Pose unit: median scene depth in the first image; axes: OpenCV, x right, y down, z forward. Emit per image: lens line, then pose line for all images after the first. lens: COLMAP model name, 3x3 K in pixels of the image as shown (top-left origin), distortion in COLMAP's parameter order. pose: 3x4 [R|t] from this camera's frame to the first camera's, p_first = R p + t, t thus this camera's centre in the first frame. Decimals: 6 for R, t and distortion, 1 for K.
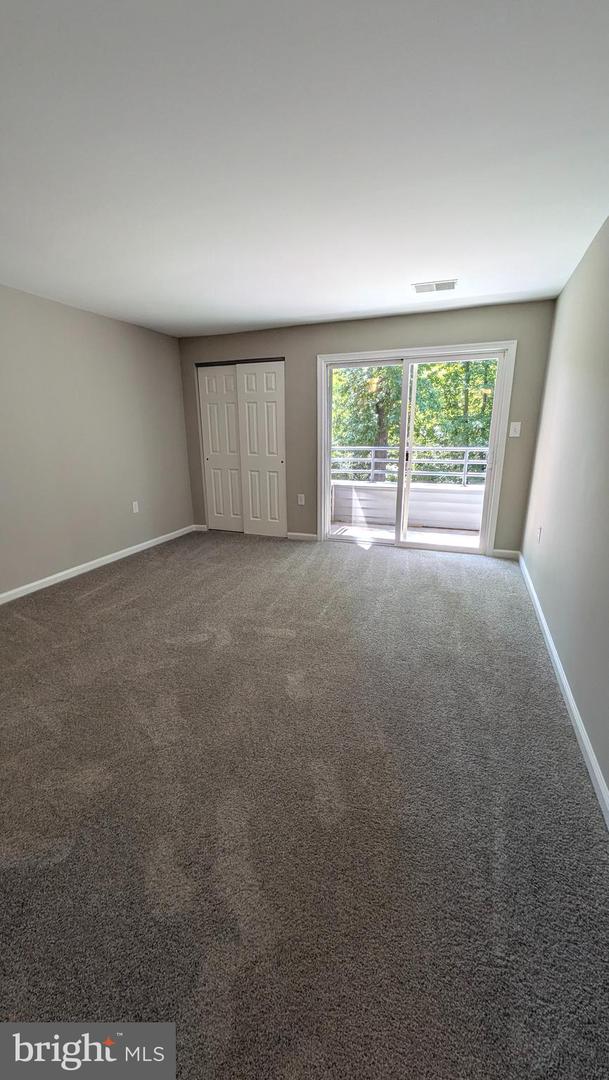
lens RADIAL K [[420.3, 0, 307.0], [0, 420.3, 538.1], [0, 0, 1]] dist [0.010383, -0.003417]
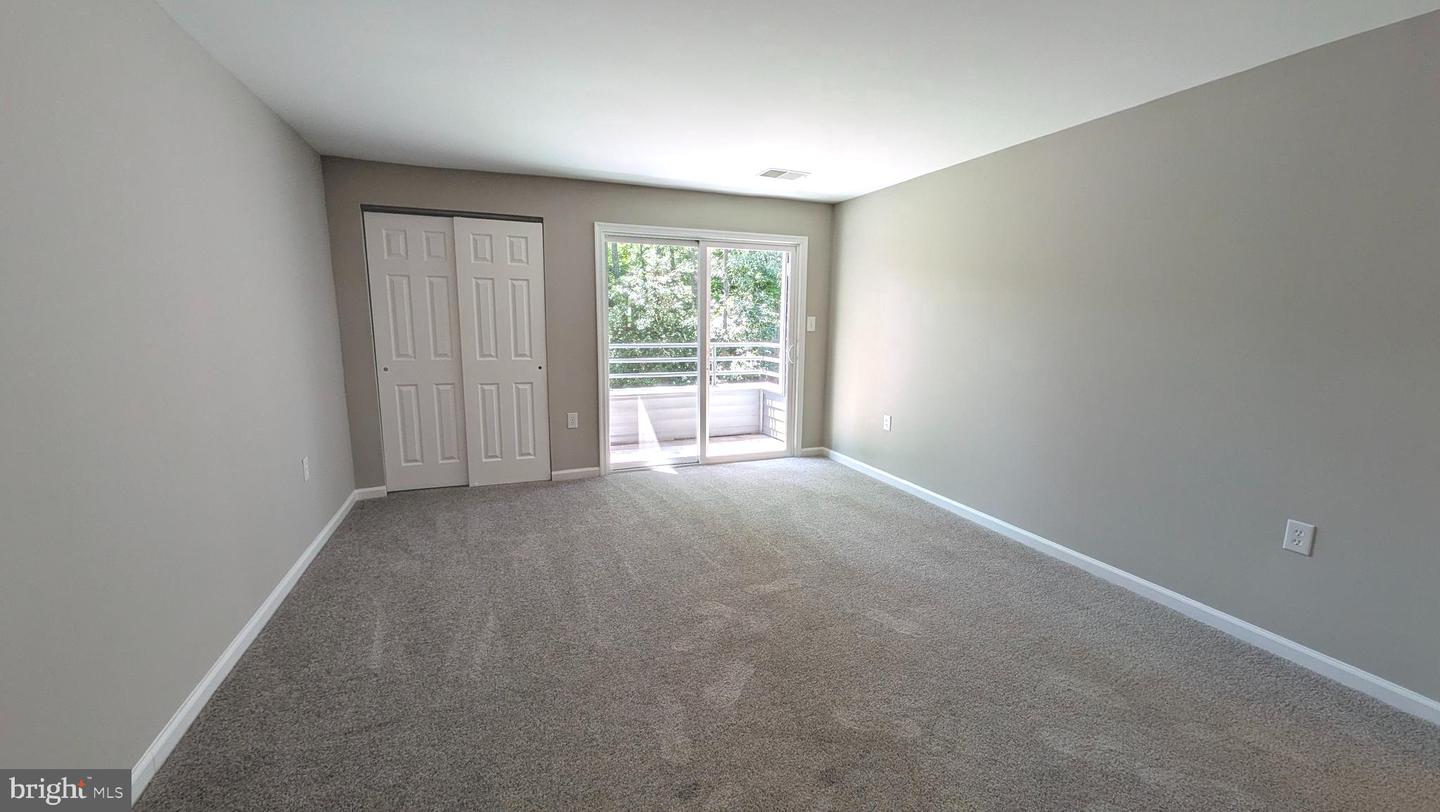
lens RADIAL K [[560.3, 0, 720.1], [0, 560.3, 405.4], [0, 0, 1]] dist [0.010383, -0.003417]
pose [[0.737484, -0.089297, 0.669435, -0.466797], [0.157464, 0.986637, -0.041861, -0.040428], [-0.656751, 0.136283, 0.741690, 0.162259]]
